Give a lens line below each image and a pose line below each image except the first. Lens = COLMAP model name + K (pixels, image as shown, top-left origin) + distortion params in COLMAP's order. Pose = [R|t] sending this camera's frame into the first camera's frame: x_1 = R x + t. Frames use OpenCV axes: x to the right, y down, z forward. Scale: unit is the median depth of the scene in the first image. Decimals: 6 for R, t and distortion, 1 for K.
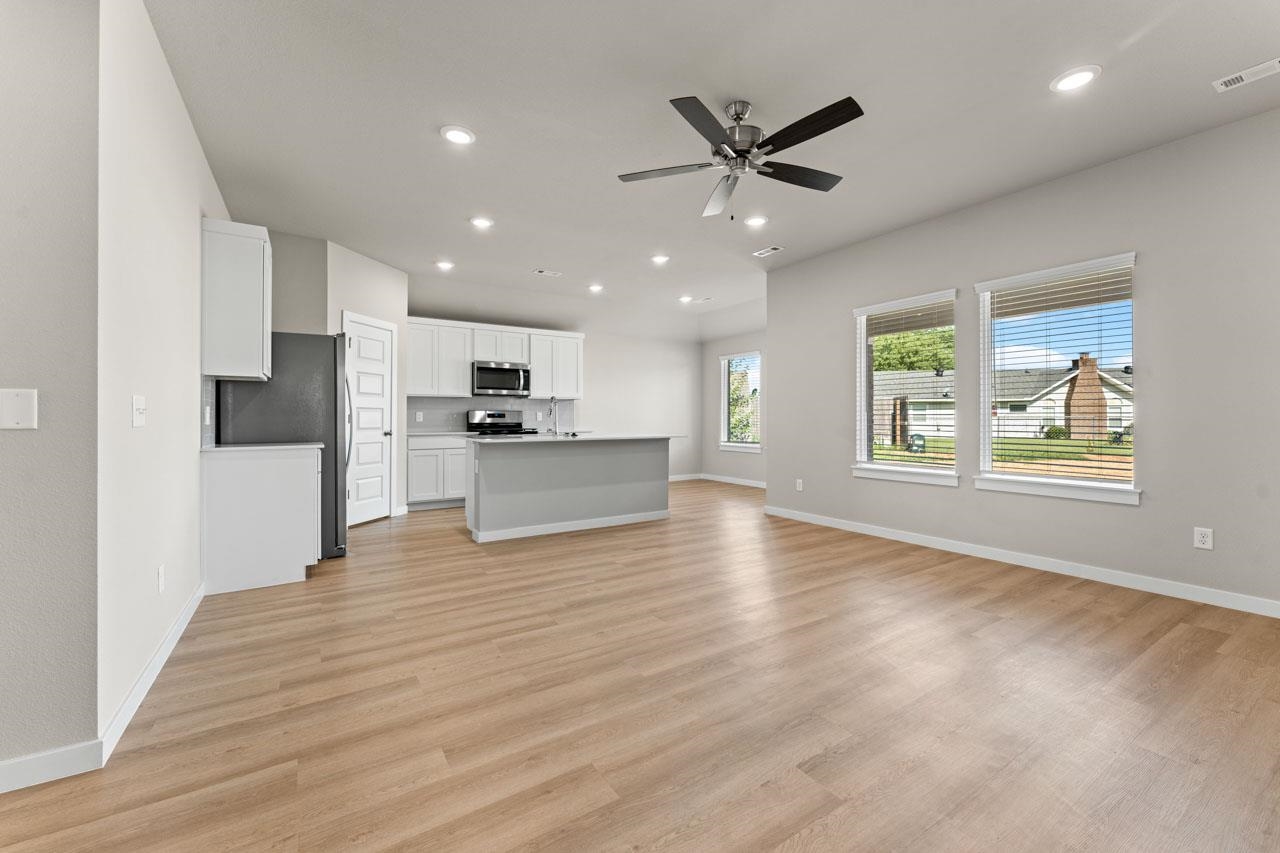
lens RADIAL K [[521.5, 0, 635.5], [0, 521.5, 417.0], [0, 0, 1]] dist [0.002270, 0.000269]
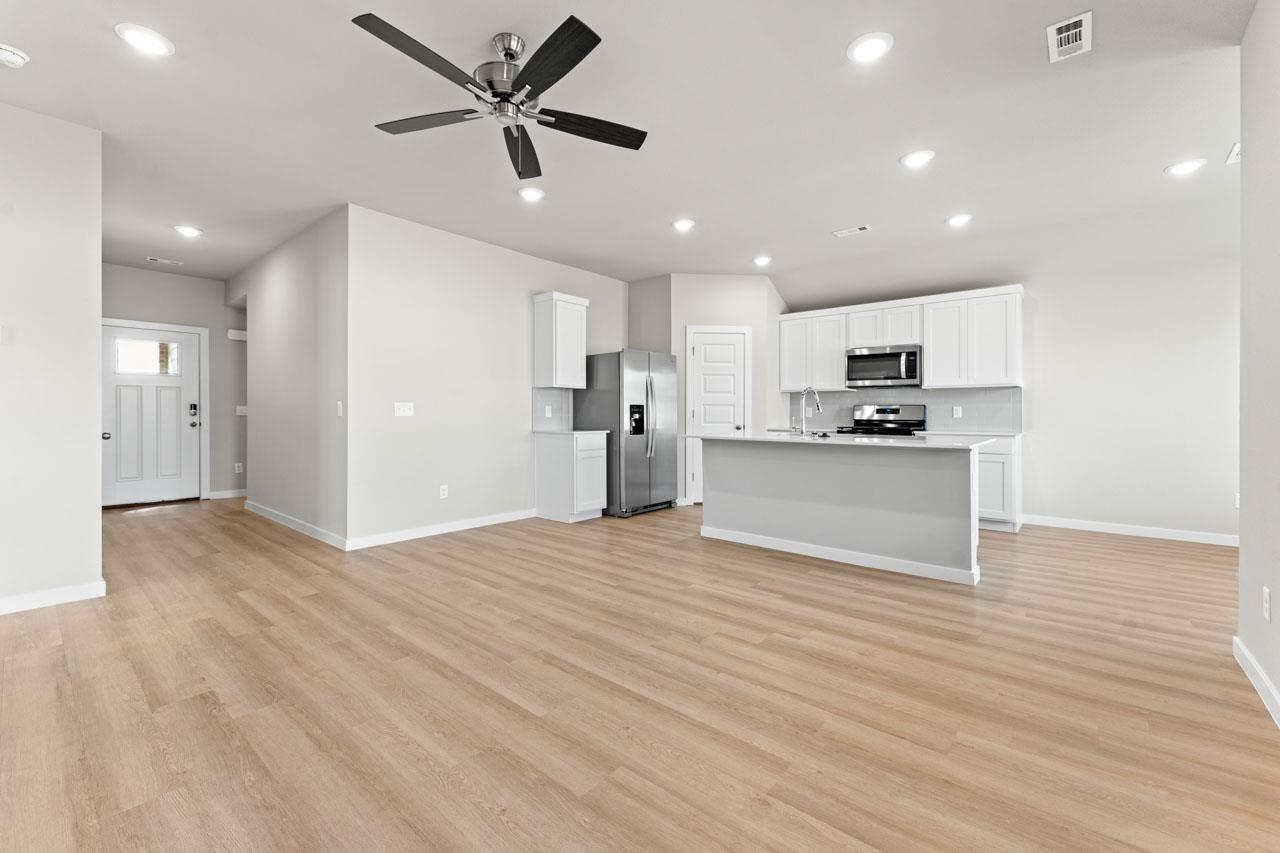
lens RADIAL K [[521.5, 0, 629.8], [0, 521.5, 410.4], [0, 0, 1]] dist [0.002270, 0.000269]
pose [[0.283287, 0.000604, -0.959035, 0.414060], [-0.001250, 0.999999, 0.000261, -0.003013], [0.959034, 0.001125, 0.283287, 0.368434]]
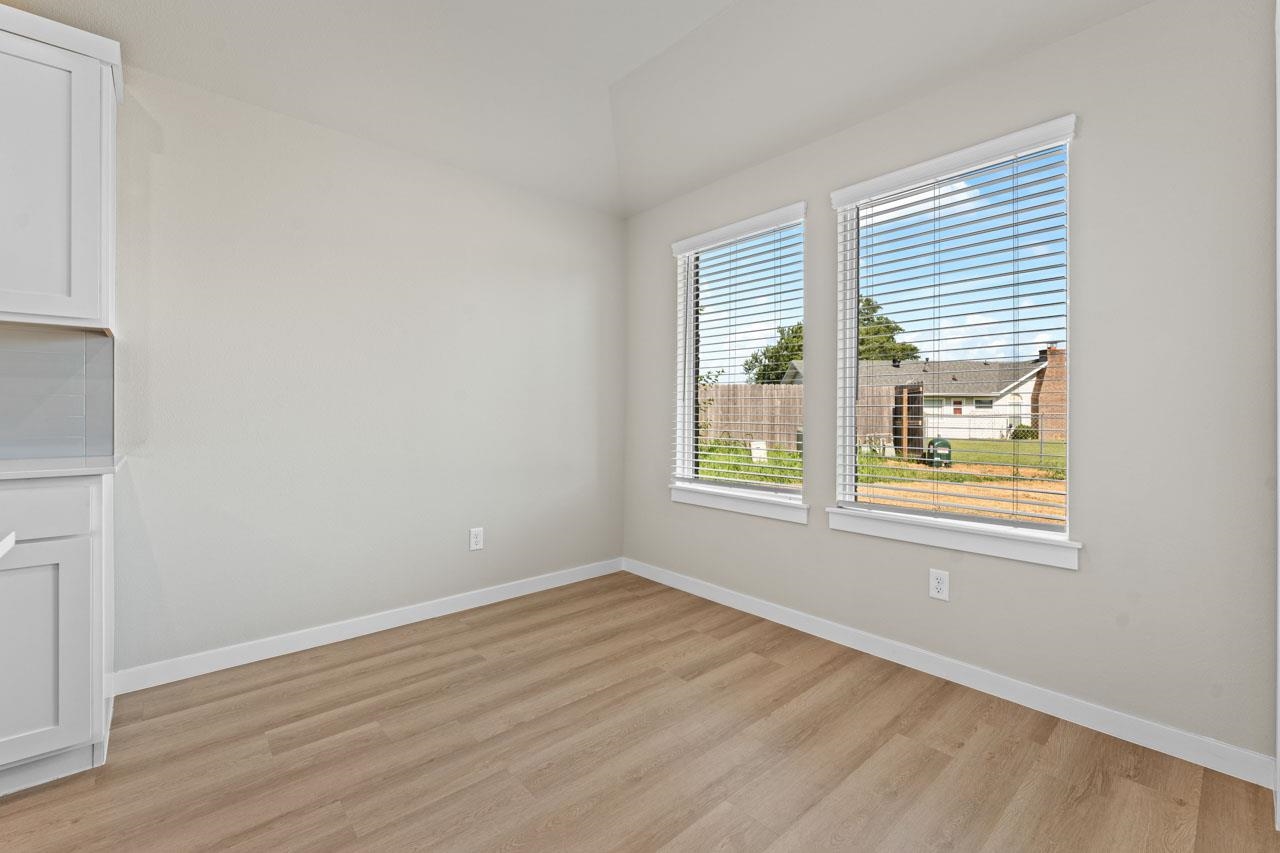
lens RADIAL K [[545.6, 0, 641.4], [0, 545.6, 417.7], [0, 0, 1]] dist [-0.000886, -0.000147]
pose [[0.987720, 0.004699, 0.156162, 0.098790], [-0.006289, 0.999933, 0.009688, 0.001341], [-0.156106, -0.010551, 0.987684, 0.773497]]
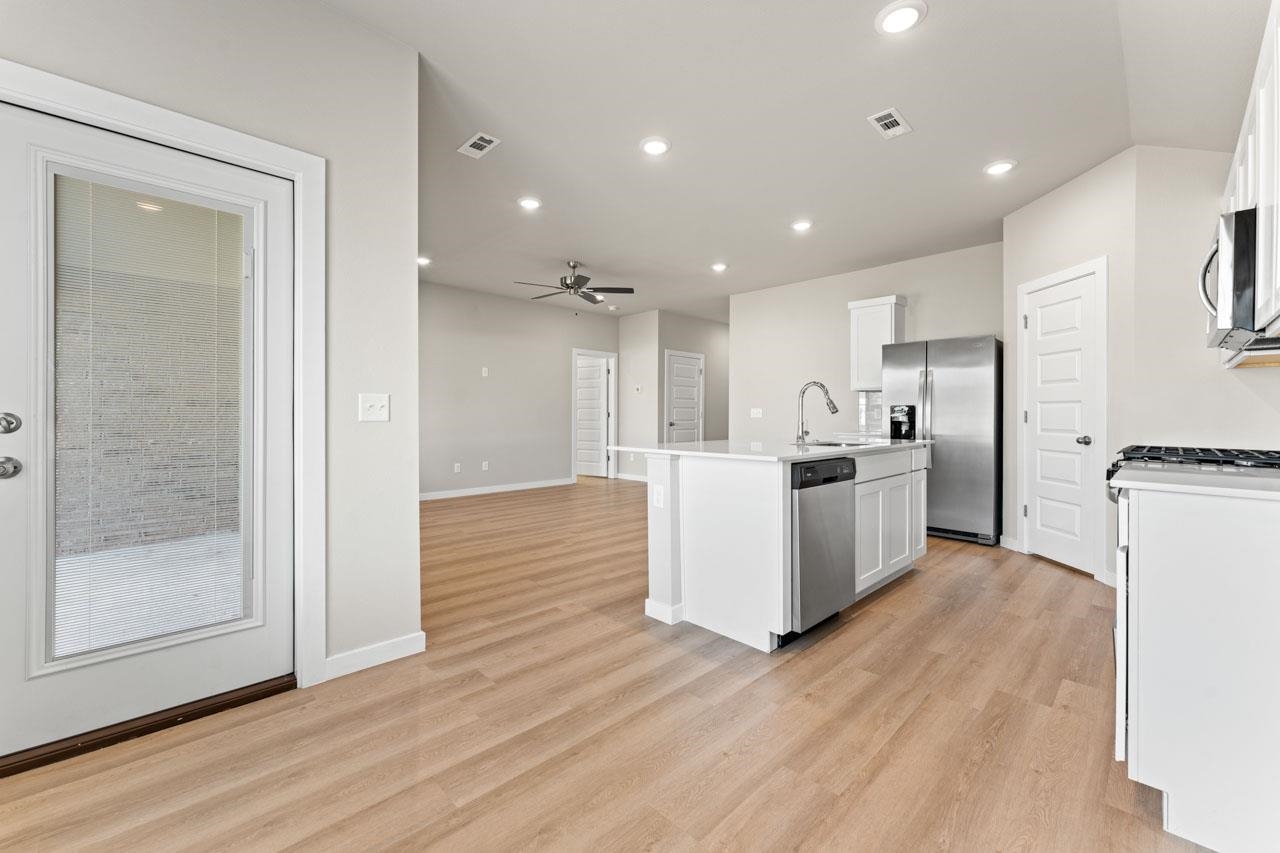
lens RADIAL K [[521.5, 0, 650.5], [0, 521.5, 417.8], [0, 0, 1]] dist [0.002270, 0.000269]
pose [[-0.977252, -0.002429, -0.212065, 0.135158], [-0.003564, 0.999981, 0.004967, 0.000725], [0.212049, 0.005610, -0.977243, 1.184111]]
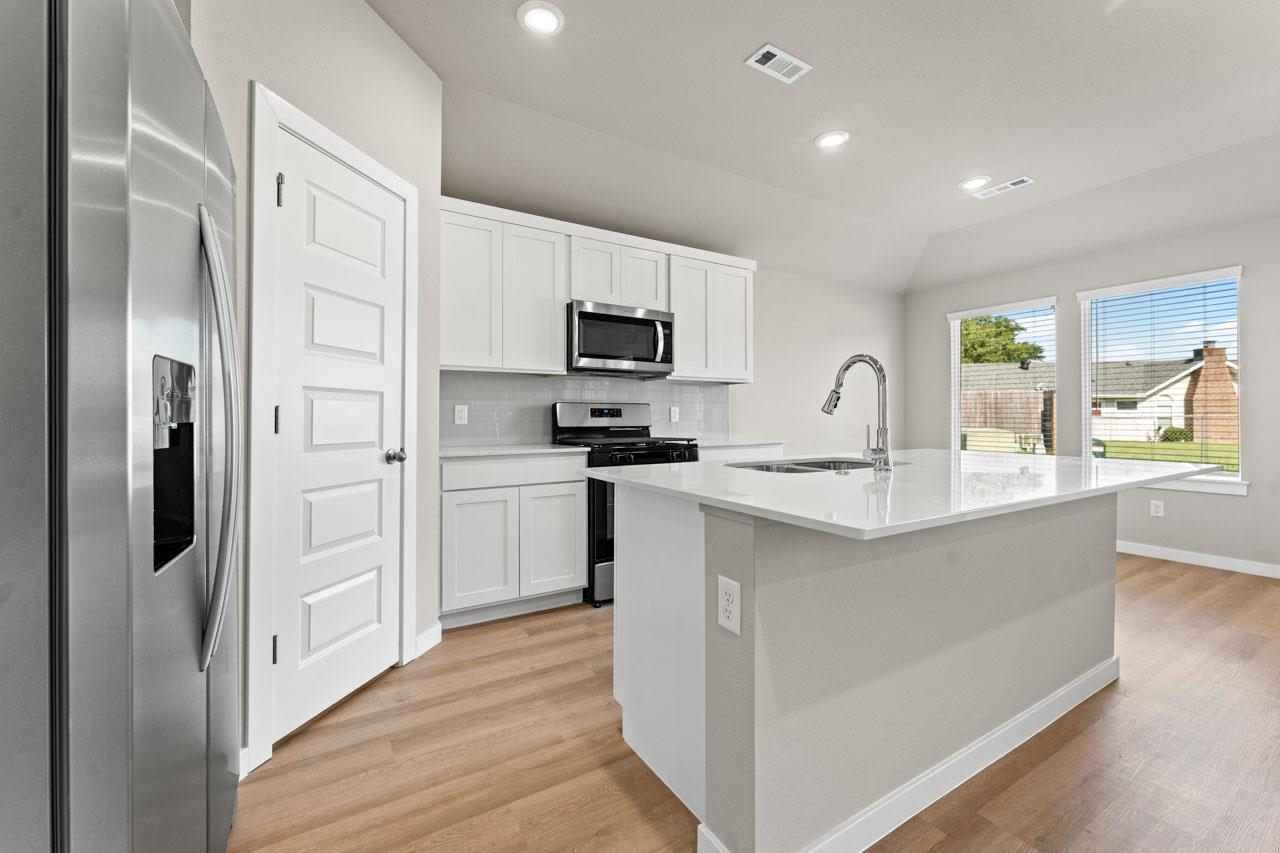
lens RADIAL K [[521.5, 0, 634.4], [0, 521.5, 415.6], [0, 0, 1]] dist [0.002270, 0.000269]
pose [[0.999608, 0.003081, -0.027838, -0.223598], [-0.003023, 0.999993, 0.002131, -0.000758], [0.027845, -0.002046, 0.999610, 0.482944]]
